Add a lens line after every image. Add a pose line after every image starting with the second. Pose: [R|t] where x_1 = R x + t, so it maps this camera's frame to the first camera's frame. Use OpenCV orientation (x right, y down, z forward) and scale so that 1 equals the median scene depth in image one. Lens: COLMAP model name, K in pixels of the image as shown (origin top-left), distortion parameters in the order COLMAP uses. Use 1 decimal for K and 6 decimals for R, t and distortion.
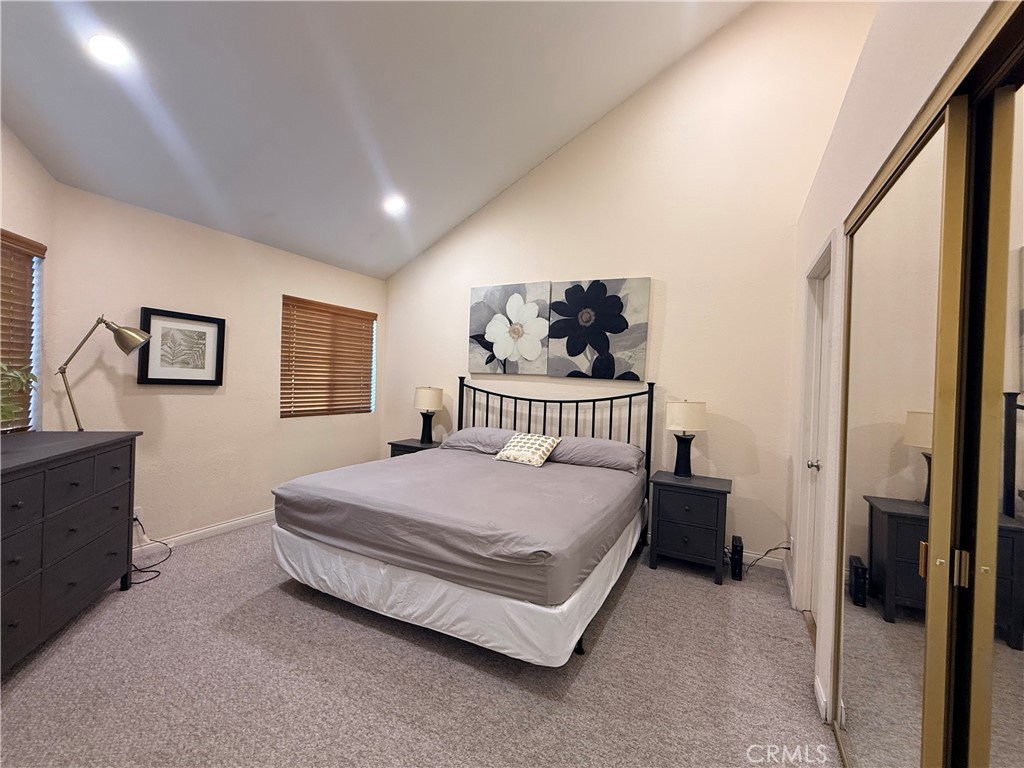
lens RADIAL K [[426.2, 0, 512.0], [0, 426.2, 384.0], [0, 0, 1]] dist [-0.001346, -0.000190]
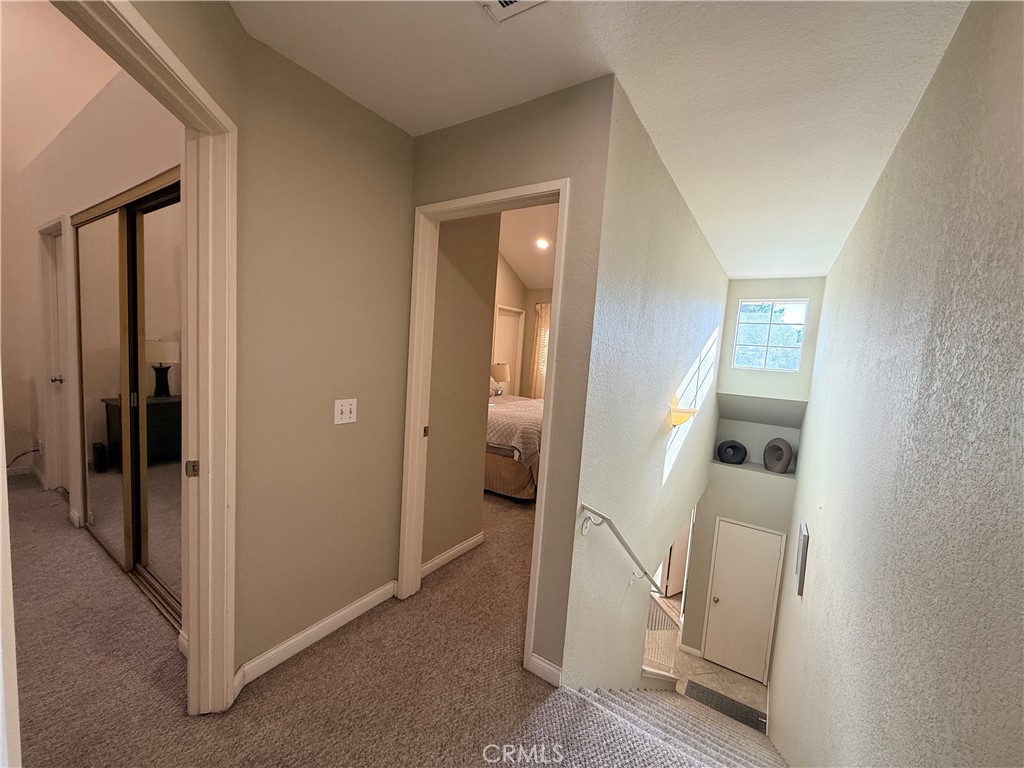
lens RADIAL K [[404.6, 0, 512.0], [0, 404.6, 384.0], [0, 0, 1]] dist [-0.000230, -0.000009]
pose [[0.100471, -0.112450, 0.988565, -0.405161], [-0.055115, 0.991438, 0.118378, -0.024865], [-0.993412, -0.066378, 0.093413, -0.538786]]
